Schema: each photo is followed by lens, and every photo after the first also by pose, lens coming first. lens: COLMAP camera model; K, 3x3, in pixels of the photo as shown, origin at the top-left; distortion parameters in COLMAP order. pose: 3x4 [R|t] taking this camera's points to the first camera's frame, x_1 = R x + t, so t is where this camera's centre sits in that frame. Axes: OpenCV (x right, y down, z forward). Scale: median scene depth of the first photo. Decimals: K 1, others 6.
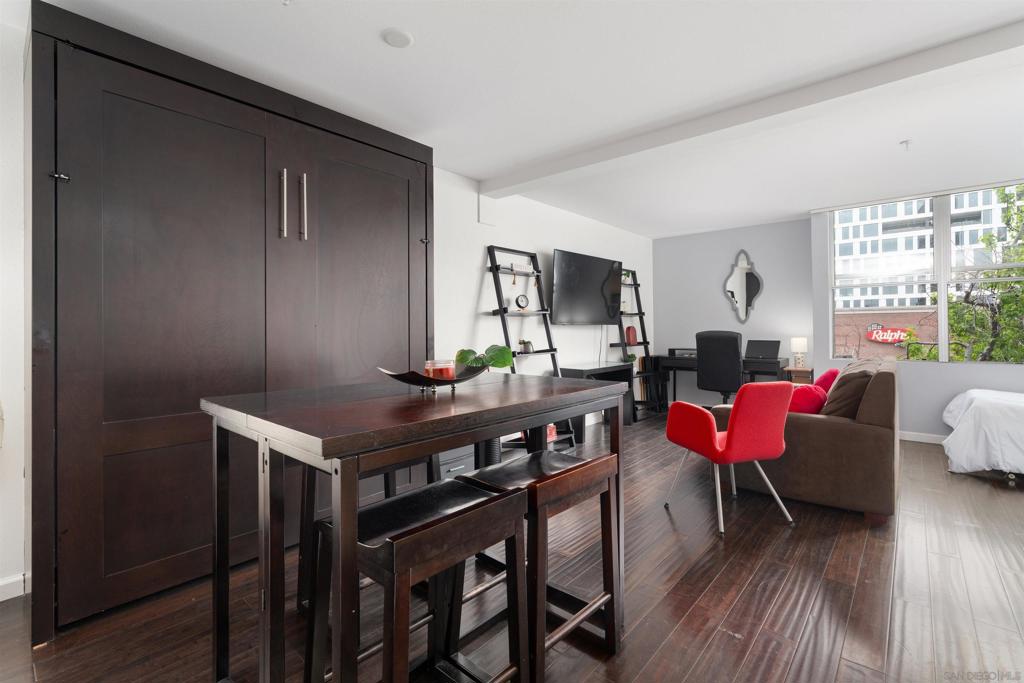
lens RADIAL K [[465.1, 0, 508.8], [0, 465.1, 332.3], [0, 0, 1]] dist [0.000329, 0.000185]
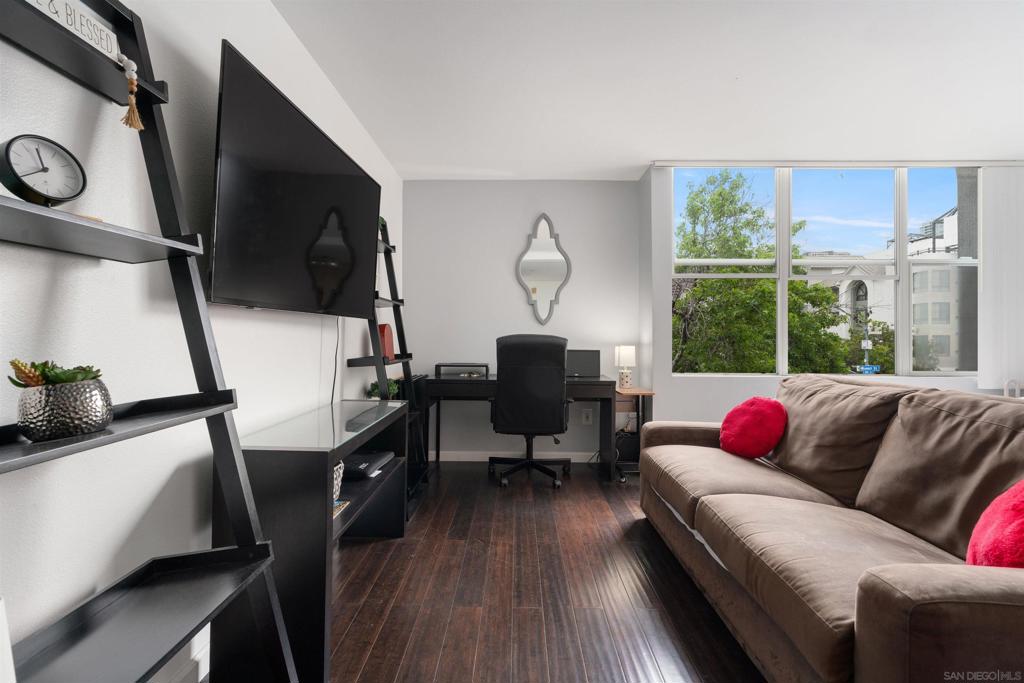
lens RADIAL K [[465.1, 0, 508.8], [0, 465.1, 332.3], [0, 0, 1]] dist [0.000329, 0.000185]
pose [[0.764711, 0.016784, 0.644155, 0.041816], [-0.007432, 0.999824, -0.017229, 0.004325], [-0.644331, 0.008388, 0.764701, 0.557332]]
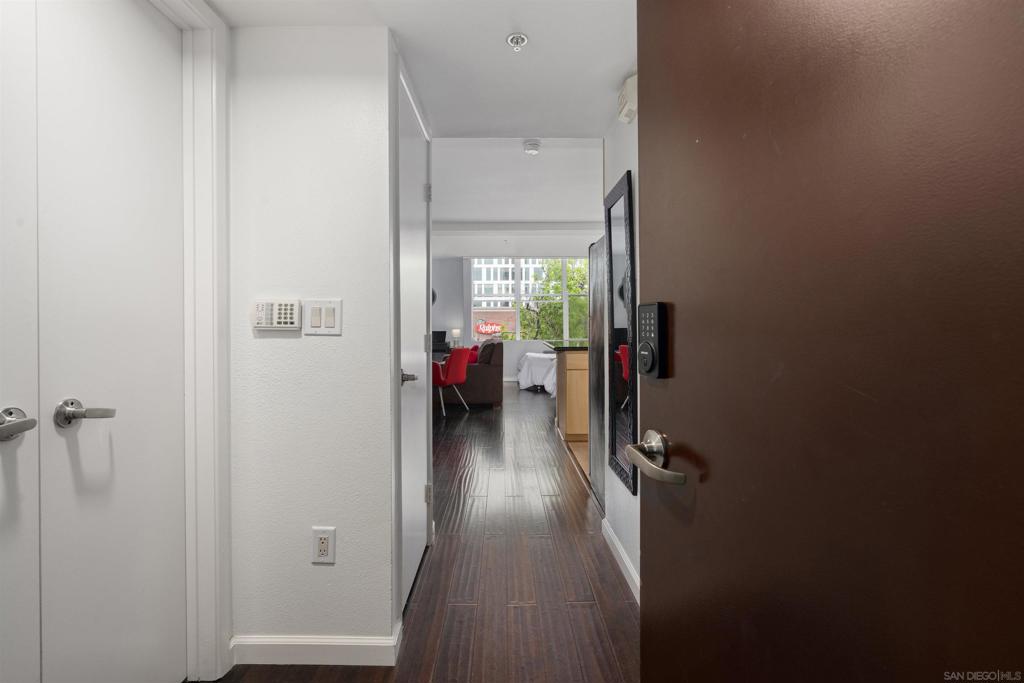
lens RADIAL K [[465.1, 0, 508.8], [0, 465.1, 332.3], [0, 0, 1]] dist [0.000329, 0.000185]
pose [[0.744279, -0.010240, 0.667791, -0.362648], [0.001599, 0.999907, 0.013550, 0.000824], [-0.667867, -0.009017, 0.744226, -0.389547]]
